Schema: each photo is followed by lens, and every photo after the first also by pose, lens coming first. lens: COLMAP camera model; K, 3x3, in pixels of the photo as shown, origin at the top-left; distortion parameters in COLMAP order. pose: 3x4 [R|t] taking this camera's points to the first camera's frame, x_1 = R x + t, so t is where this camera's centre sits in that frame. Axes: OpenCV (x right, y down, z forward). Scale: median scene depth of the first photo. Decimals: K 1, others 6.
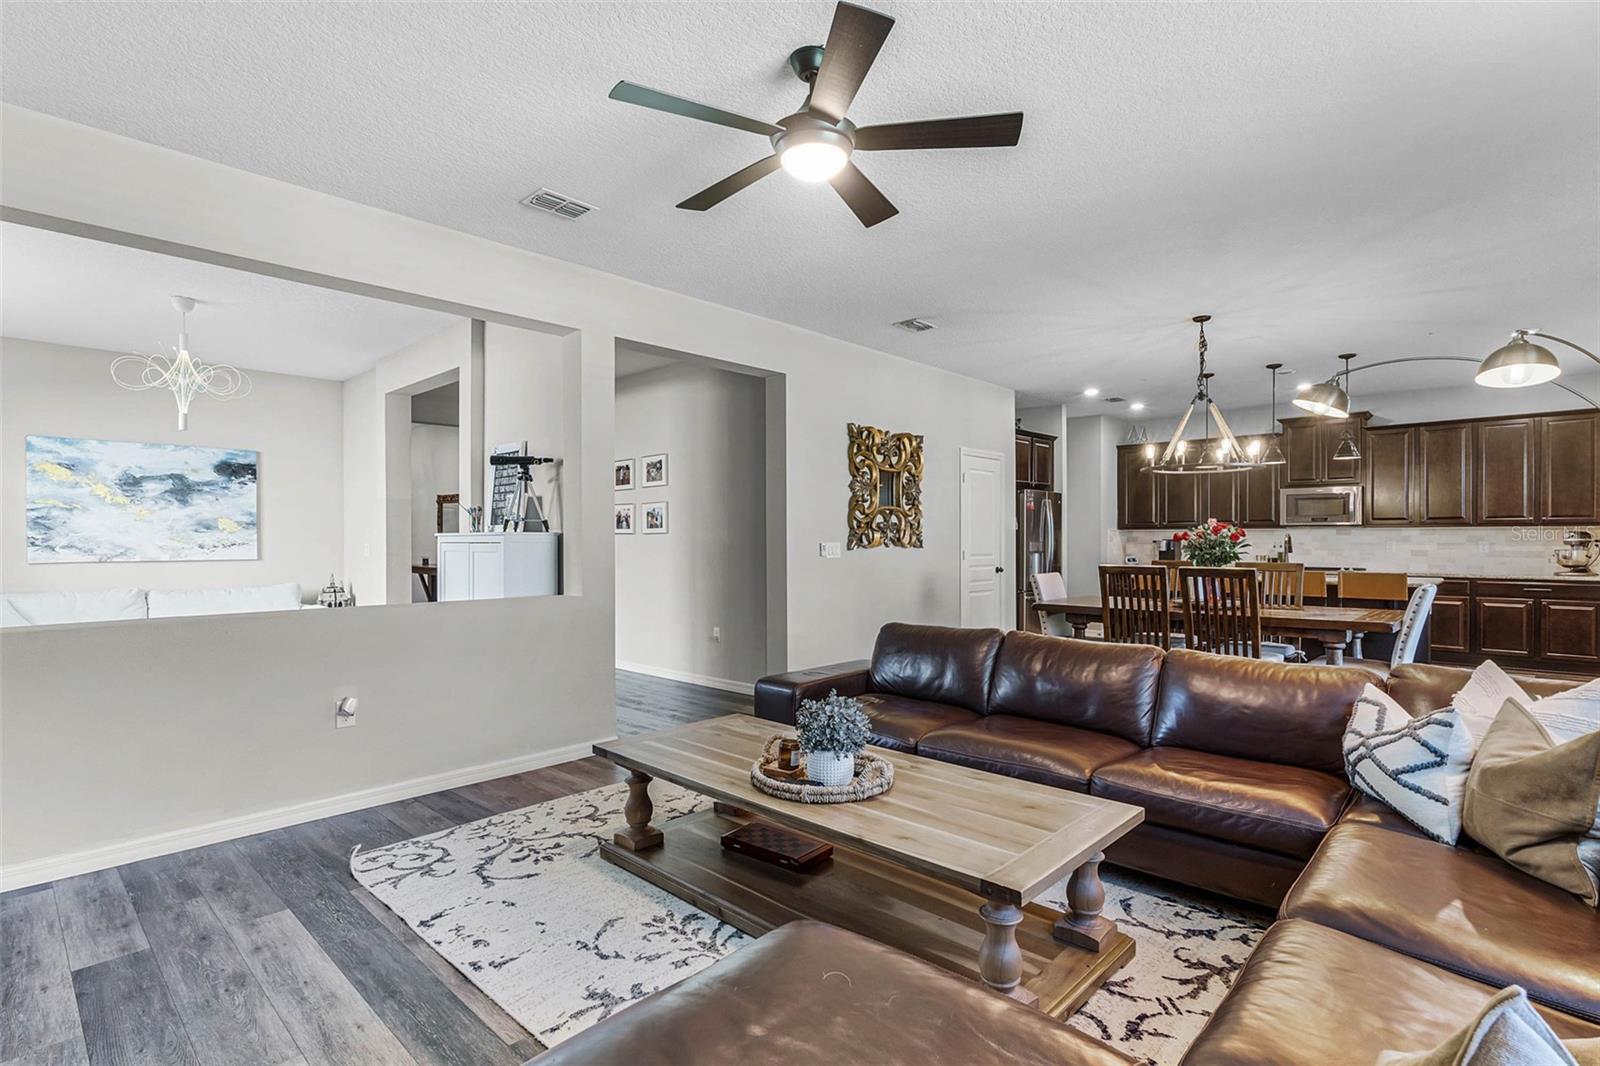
lens RADIAL K [[769.3, 0, 791.6], [0, 769.3, 537.5], [0, 0, 1]] dist [-0.000562, -0.001821]
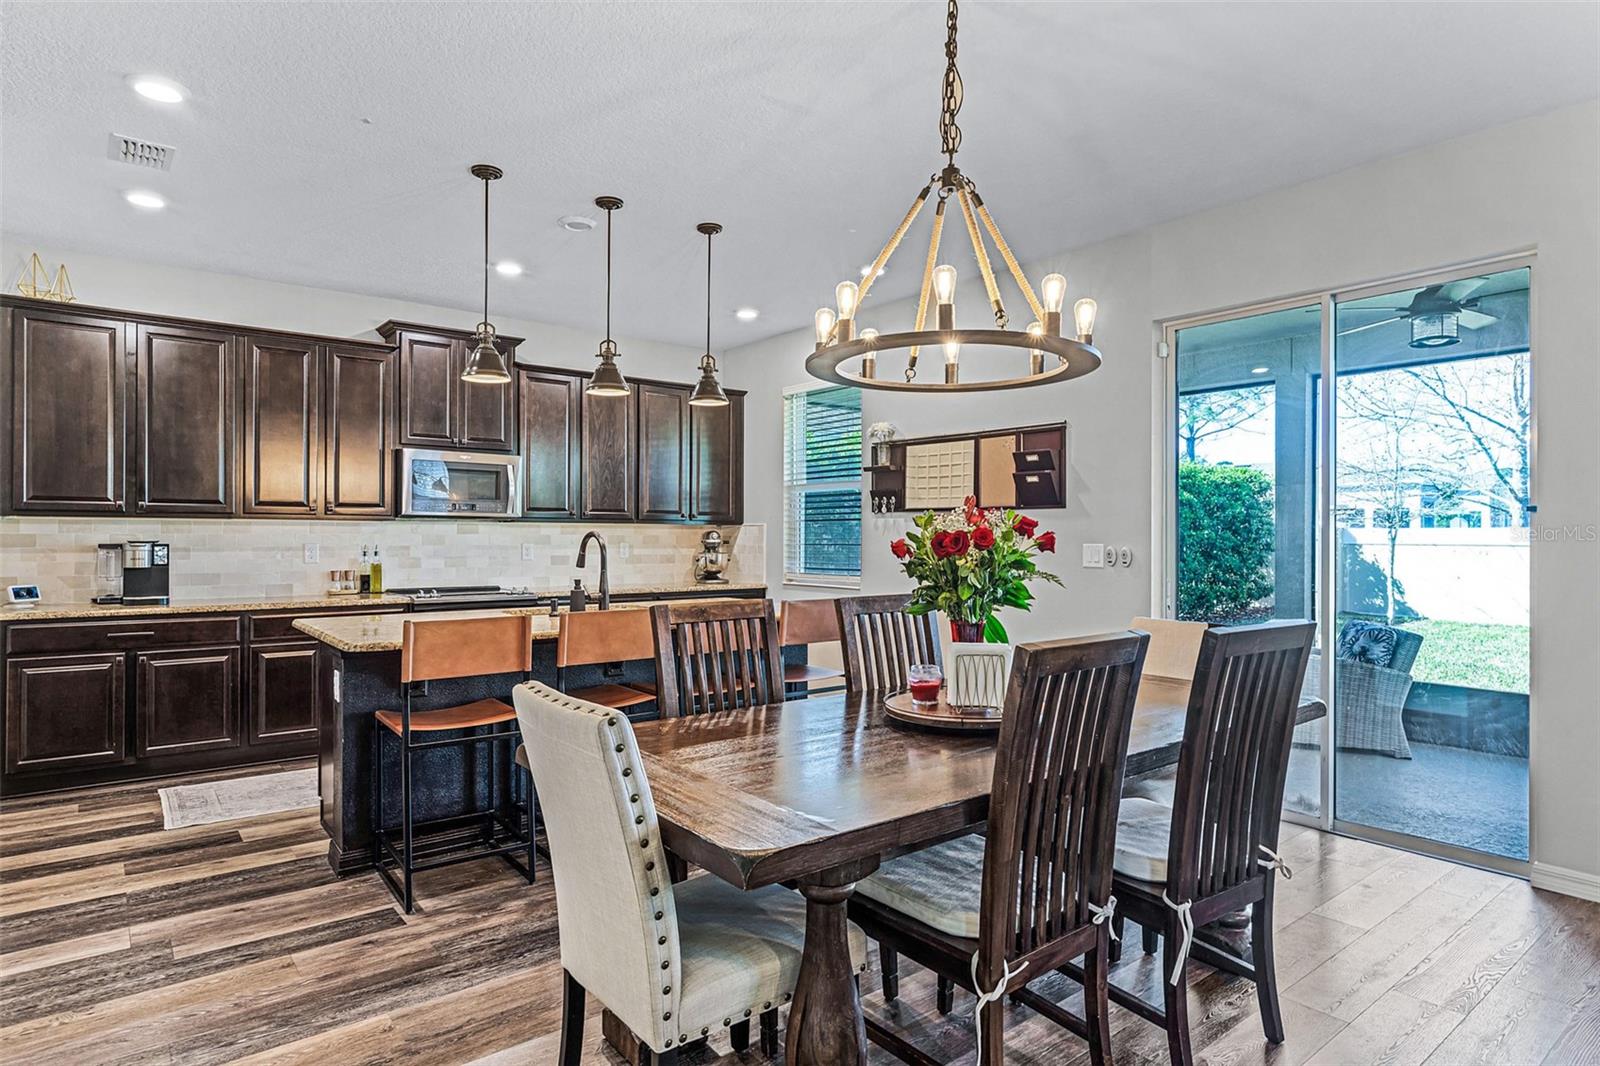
lens RADIAL K [[894.2, 0, 806.4], [0, 894.2, 535.8], [0, 0, 1]] dist [0.000978, -0.000225]
pose [[0.124089, 0.003048, 0.992266, 0.046152], [-0.003466, 0.999991, -0.002639, -0.000696], [-0.992265, -0.003112, 0.124098, 0.770517]]
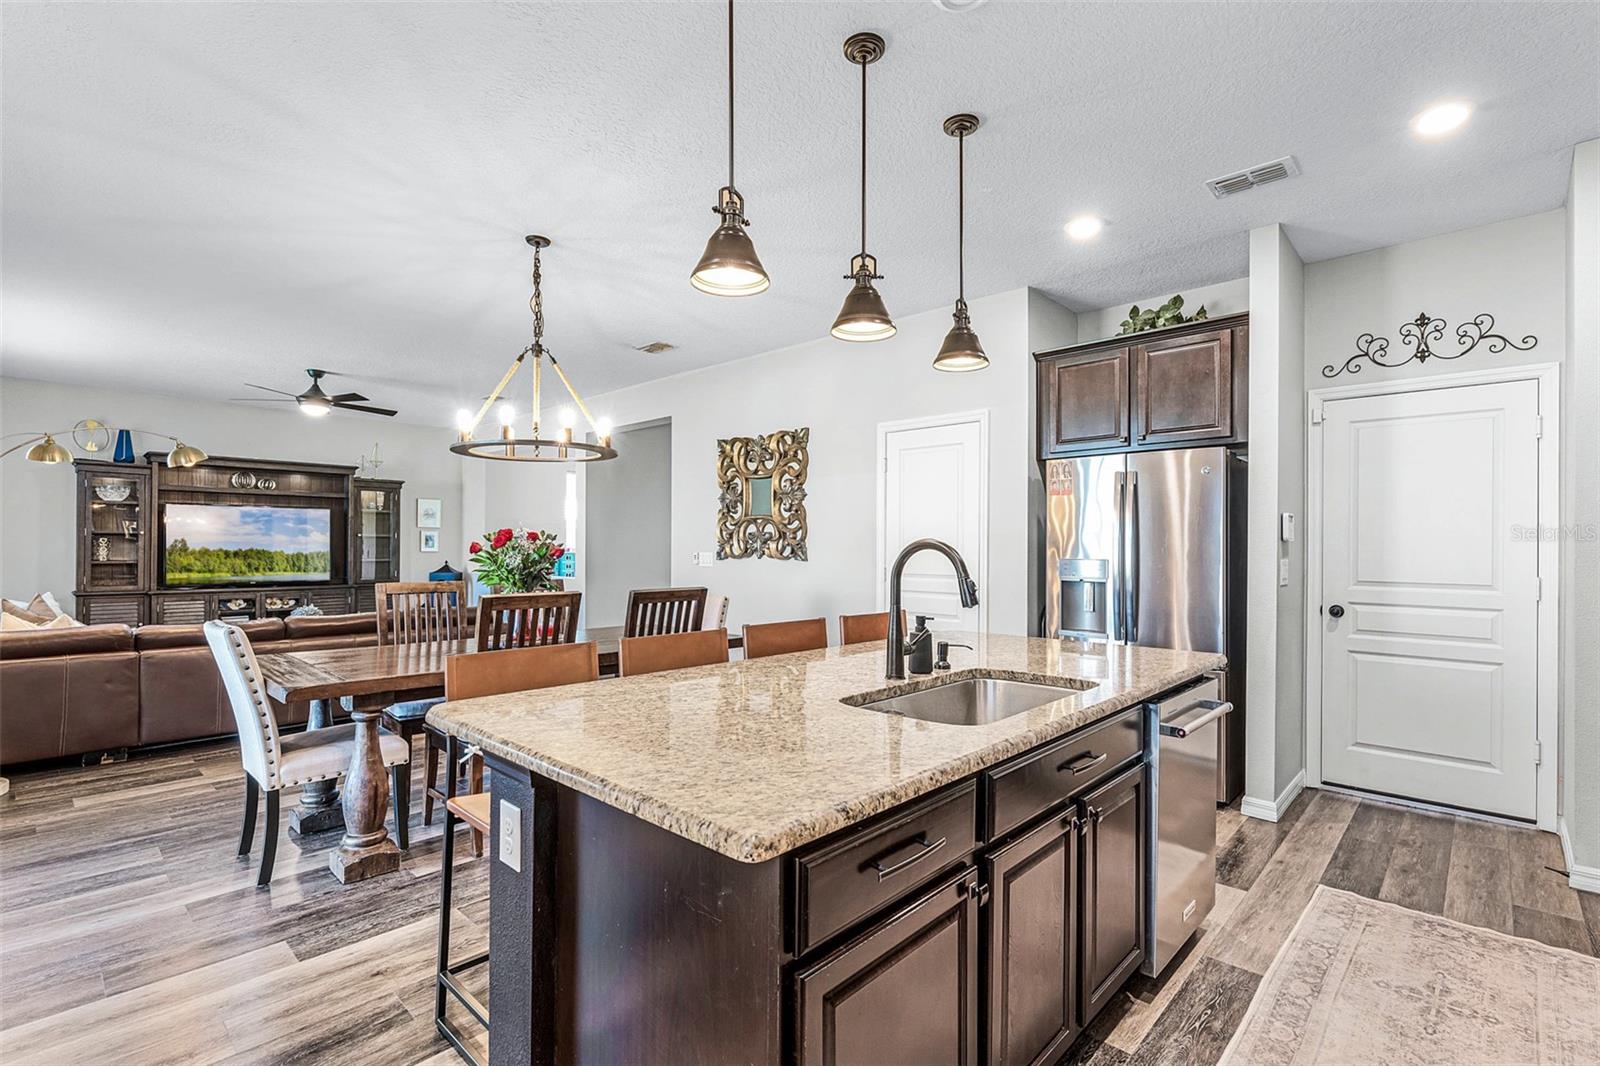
lens RADIAL K [[713.0, 0, 792.2], [0, 713.0, 549.2], [0, 0, 1]] dist [-0.006205, 0.000321]
pose [[0.013055, 0.005232, -0.999901, 0.924197], [-0.005083, 0.999974, 0.005166, -0.002551], [0.999902, 0.005016, 0.013082, 0.947752]]
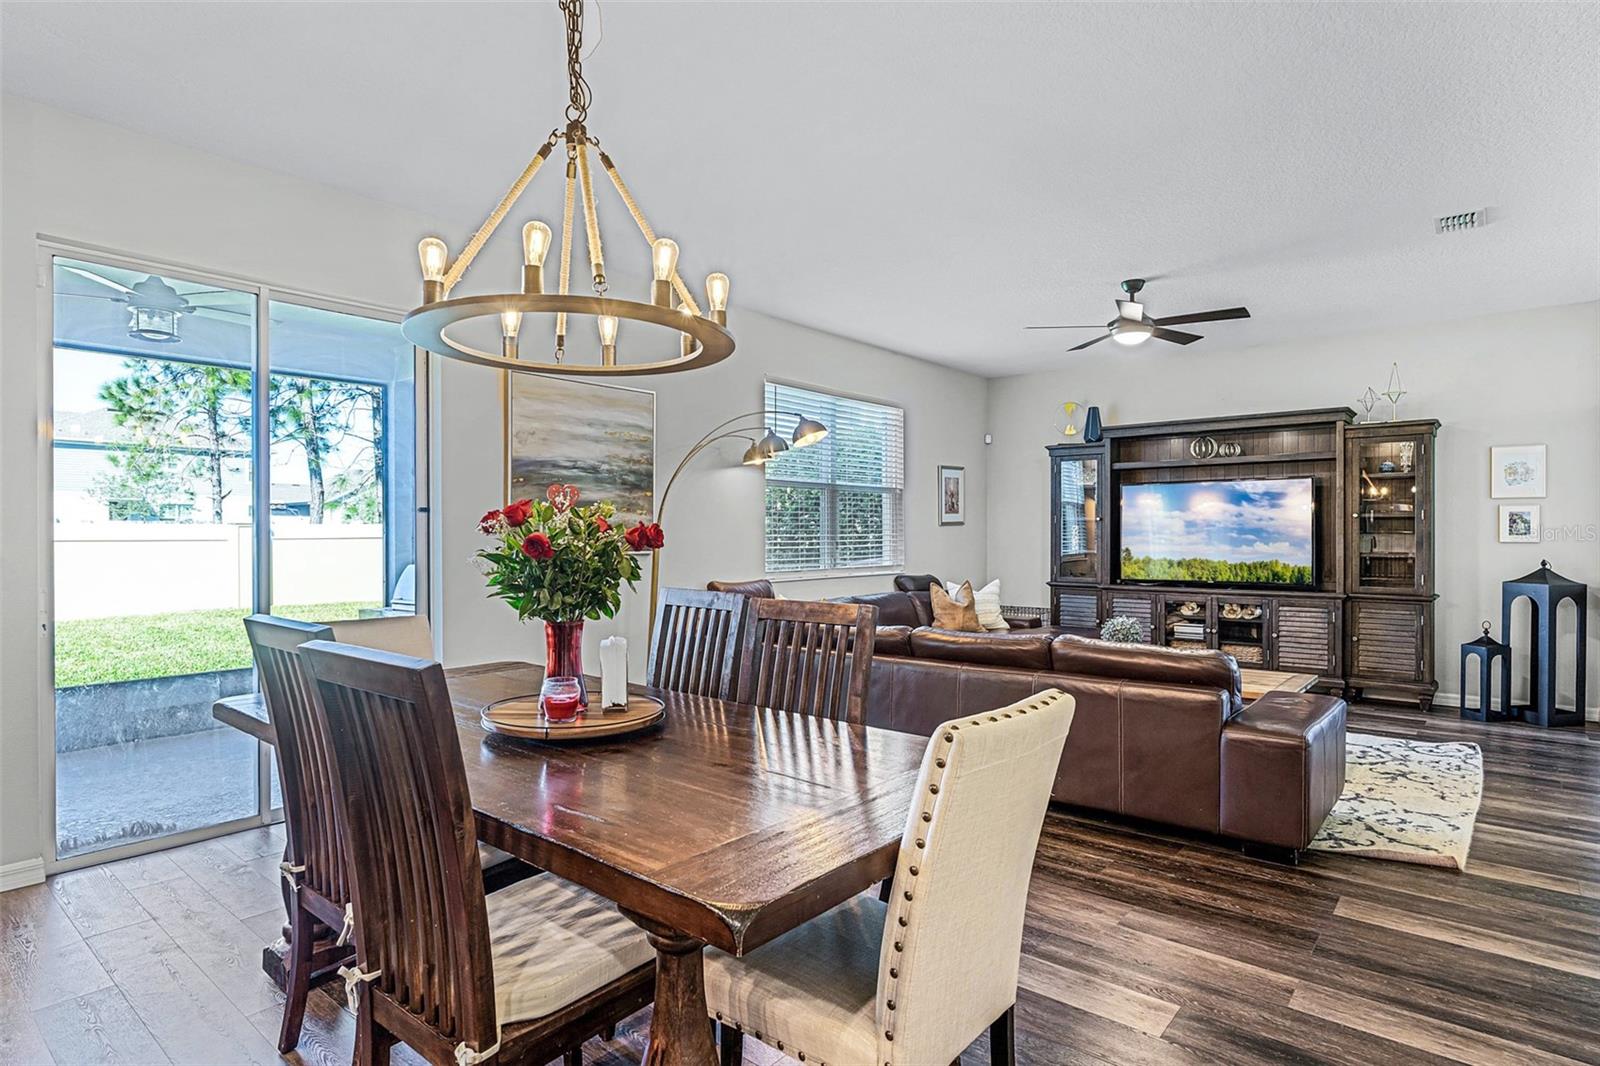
lens RADIAL K [[847.7, 0, 799.6], [0, 847.7, 527.2], [0, 0, 1]] dist [-0.010164, 0.002802]
pose [[-0.997390, 0.002244, -0.072161, 0.356698], [0.002615, 0.999984, -0.005050, -0.001031], [0.072149, -0.005225, -0.997380, 1.081868]]
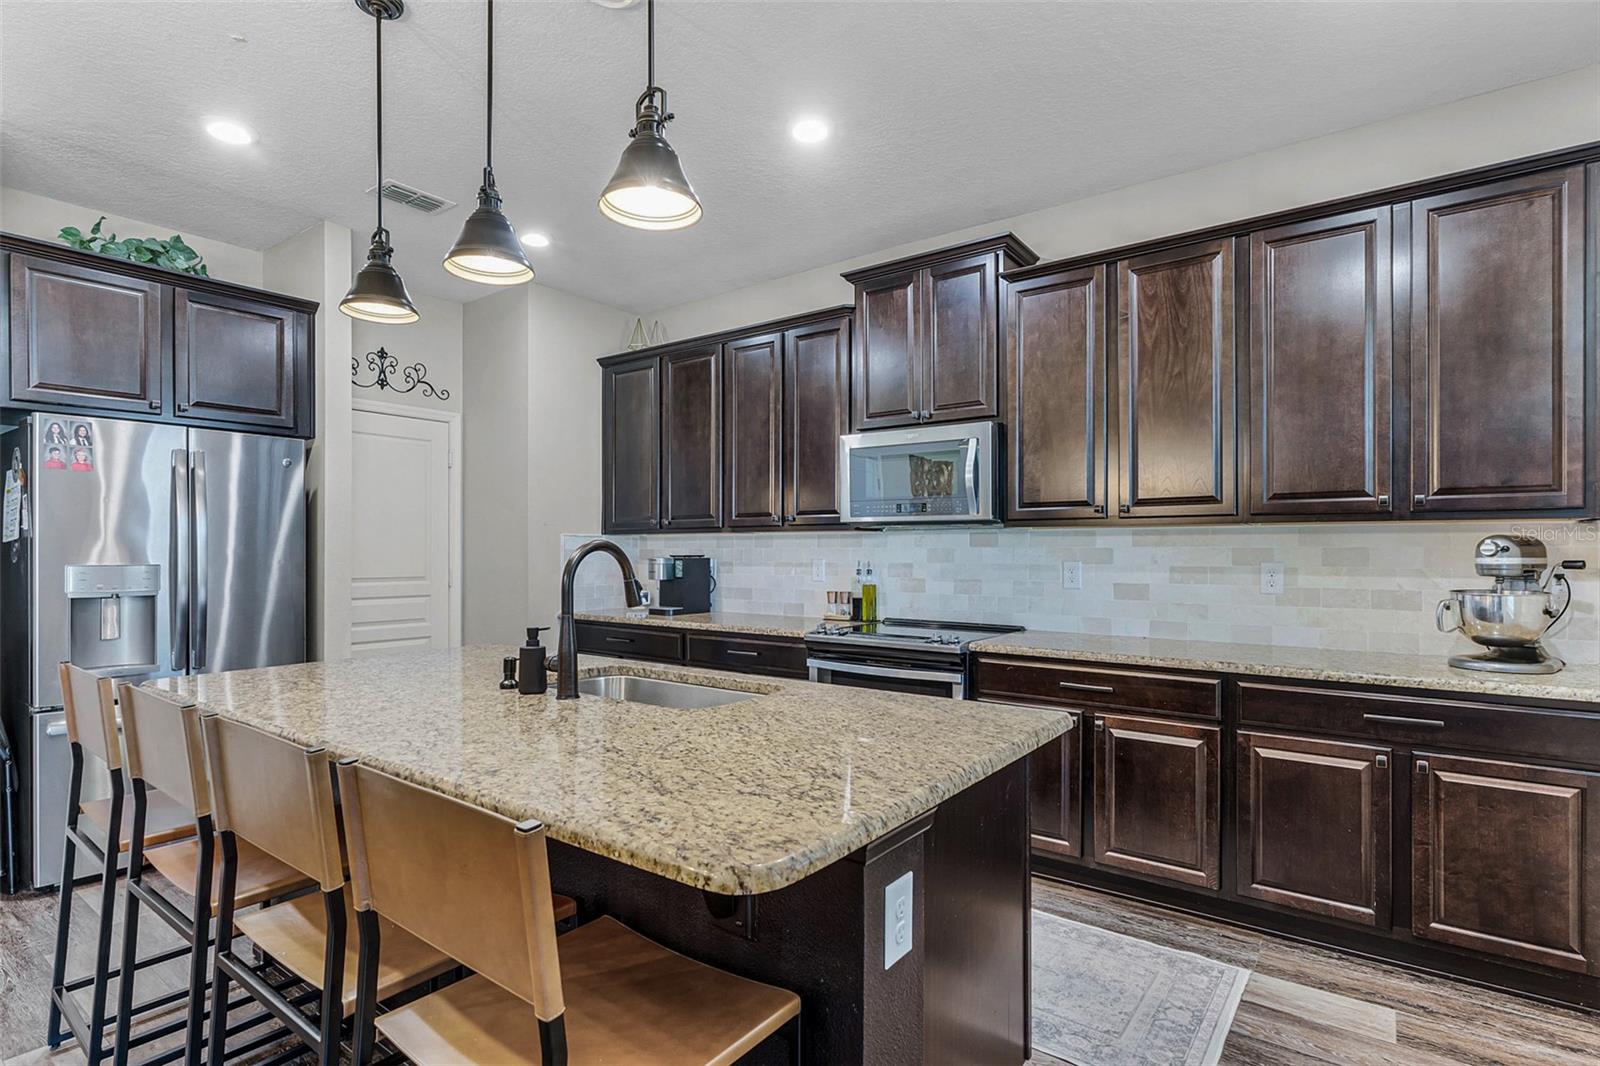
lens RADIAL K [[794.6, 0, 783.6], [0, 794.6, 545.9], [0, 0, 1]] dist [-0.002550, -0.001115]
pose [[0.993178, 0.001429, 0.116599, 0.669691], [-0.000891, 0.999989, -0.004667, -0.001565], [-0.116604, 0.004531, 0.993168, 0.694337]]
